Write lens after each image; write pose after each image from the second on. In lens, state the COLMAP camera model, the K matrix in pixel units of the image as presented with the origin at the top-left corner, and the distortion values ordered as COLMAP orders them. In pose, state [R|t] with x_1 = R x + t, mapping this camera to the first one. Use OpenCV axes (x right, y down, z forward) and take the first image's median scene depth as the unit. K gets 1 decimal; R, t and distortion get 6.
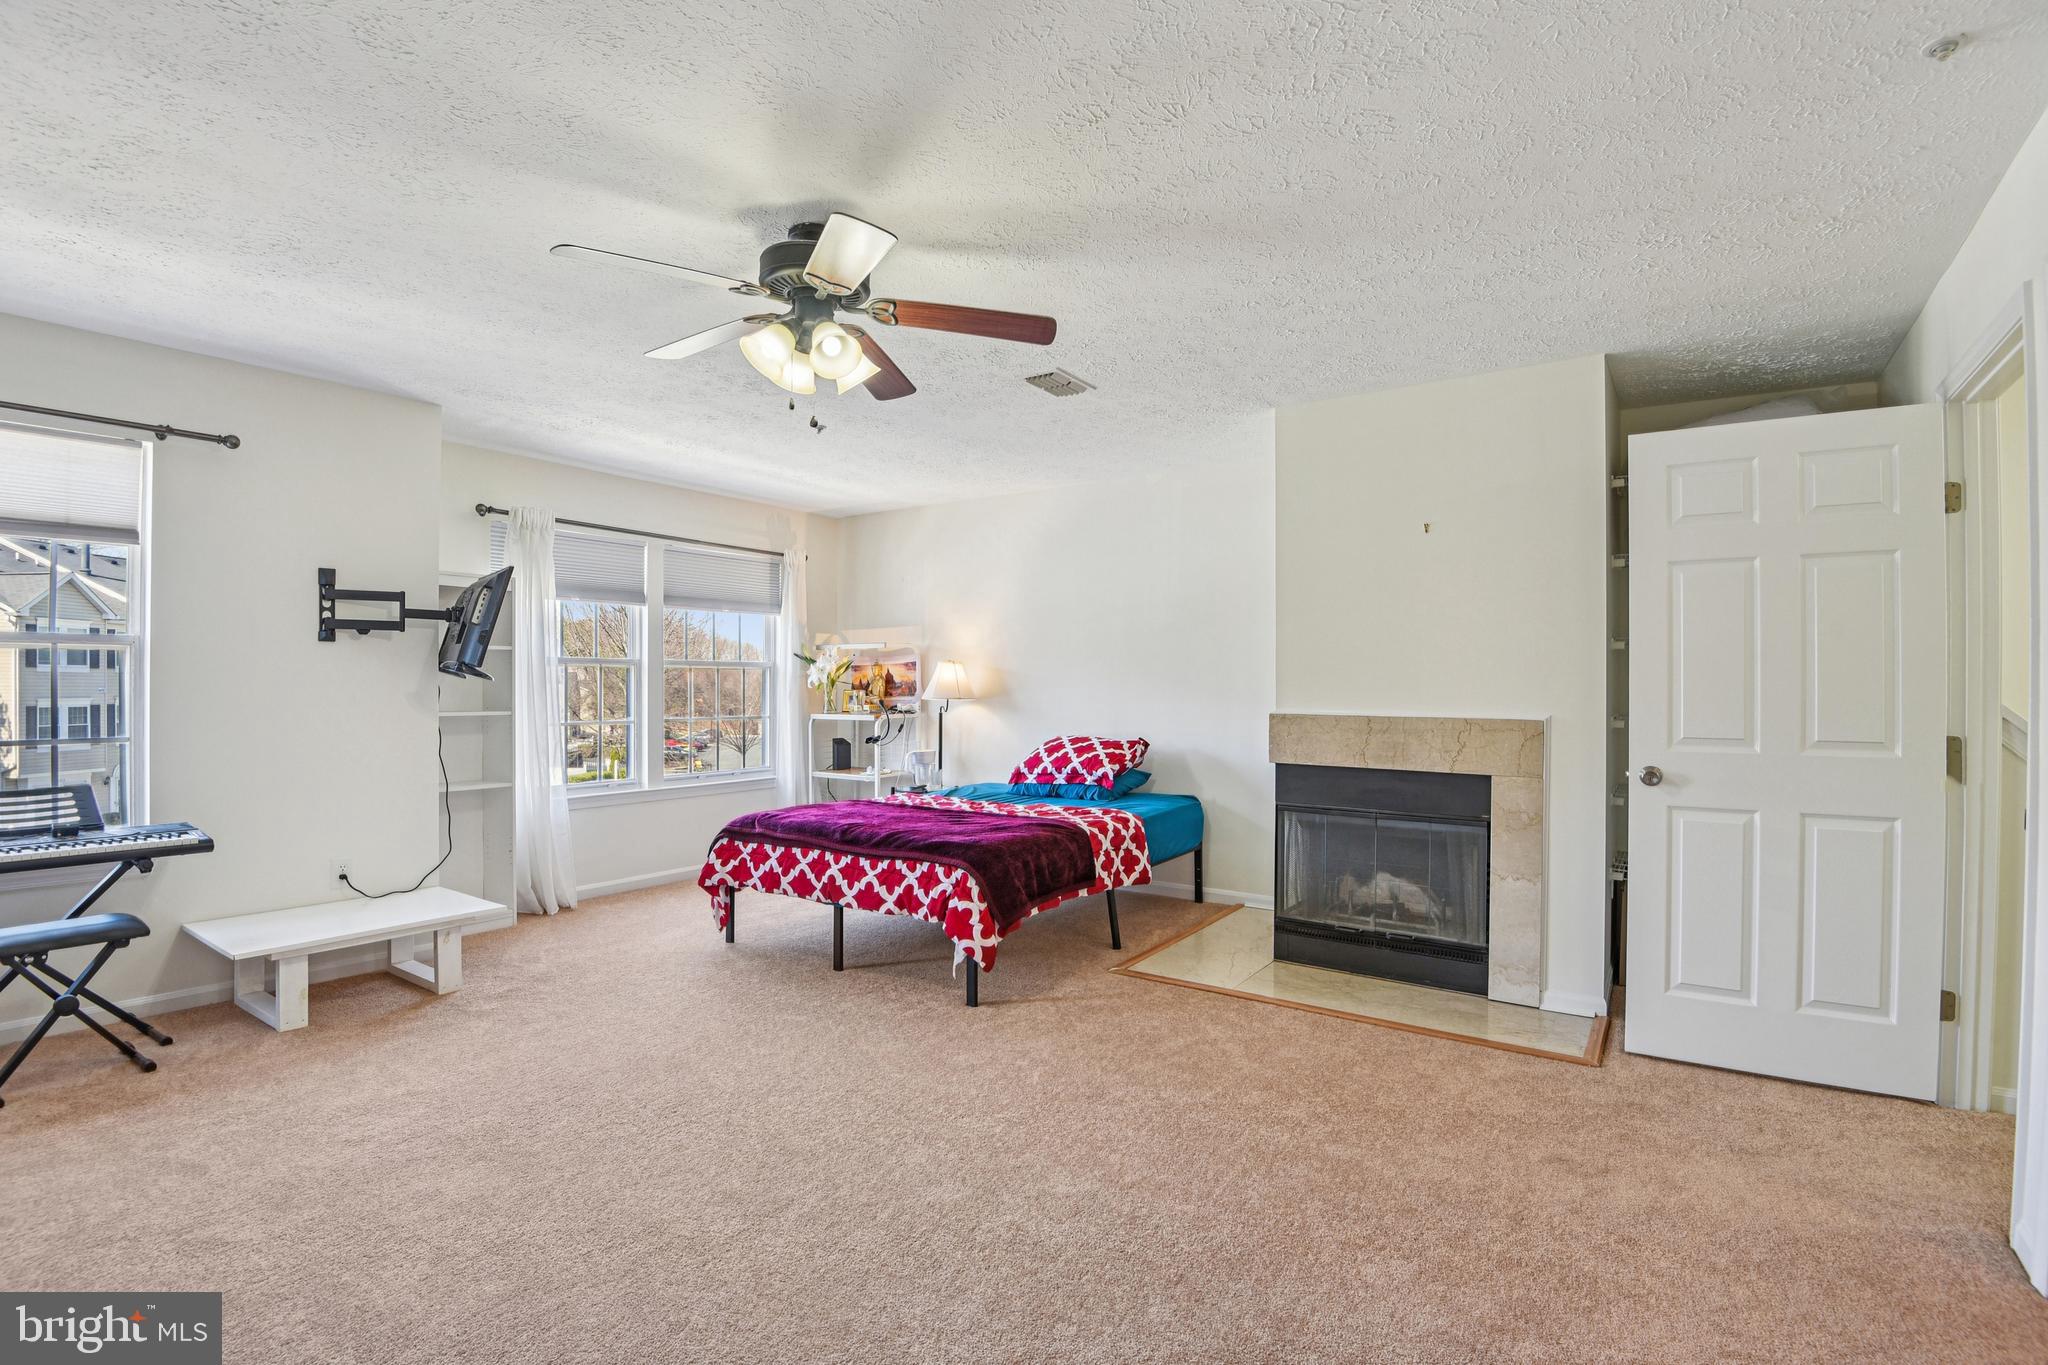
lens RADIAL K [[957.8, 0, 1032.8], [0, 957.8, 675.1], [0, 0, 1]] dist [-0.034070, -0.007452]
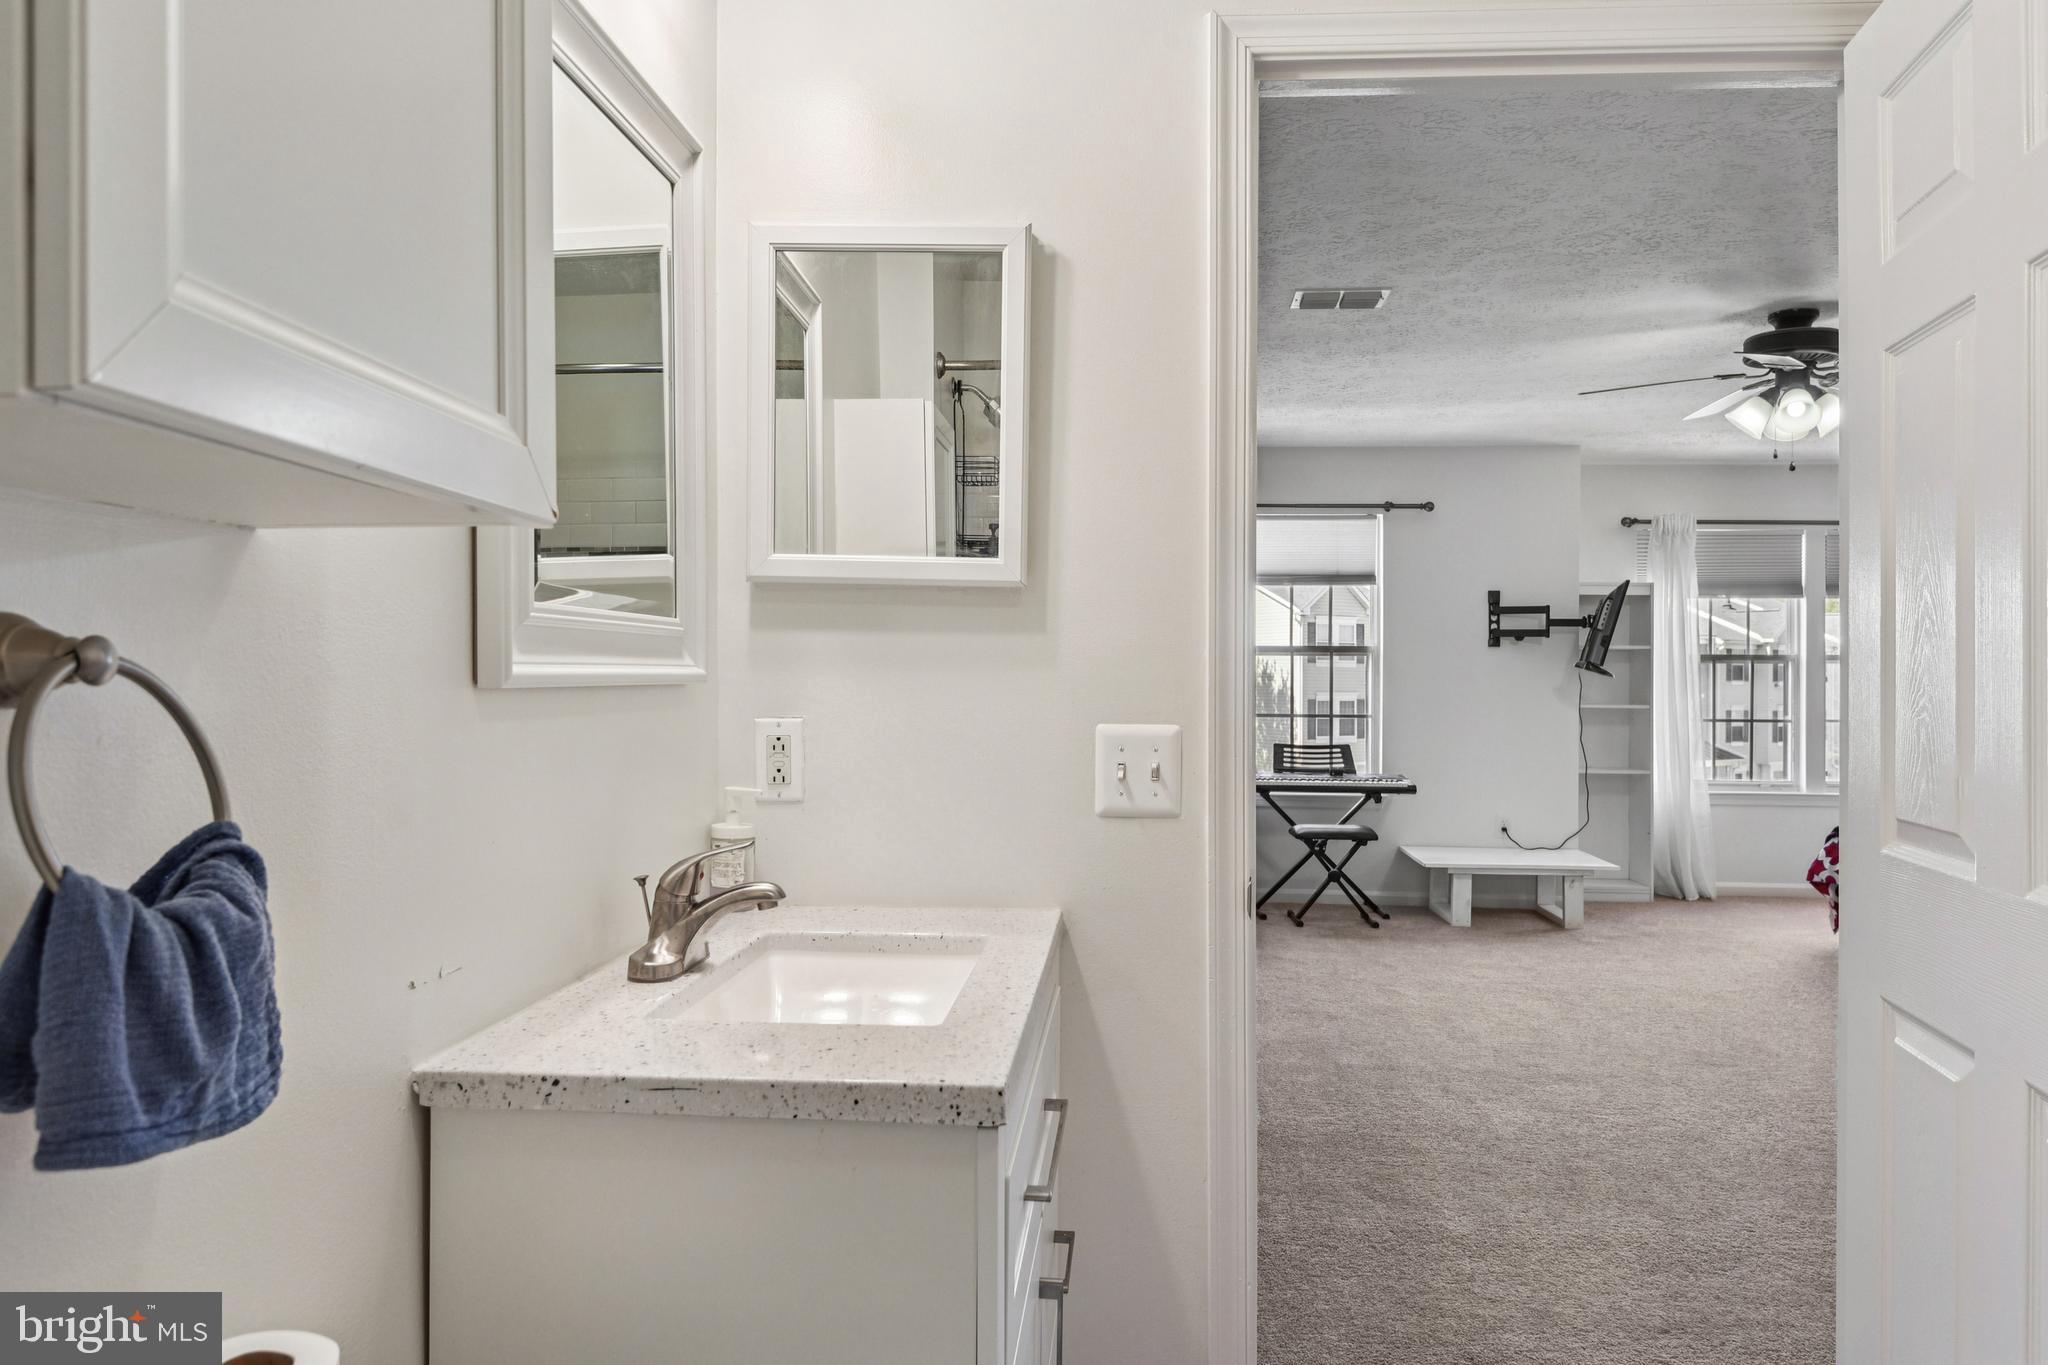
lens RADIAL K [[1252.3, 0, 1024.7], [0, 1252.3, 675.2], [0, 0, 1]] dist [0.002546, -0.002365]
pose [[0.489821, 0.004039, -0.871814, 0.440615], [0.001541, 0.999984, 0.005498, -0.007195], [0.871822, -0.004037, 0.489807, -0.416727]]
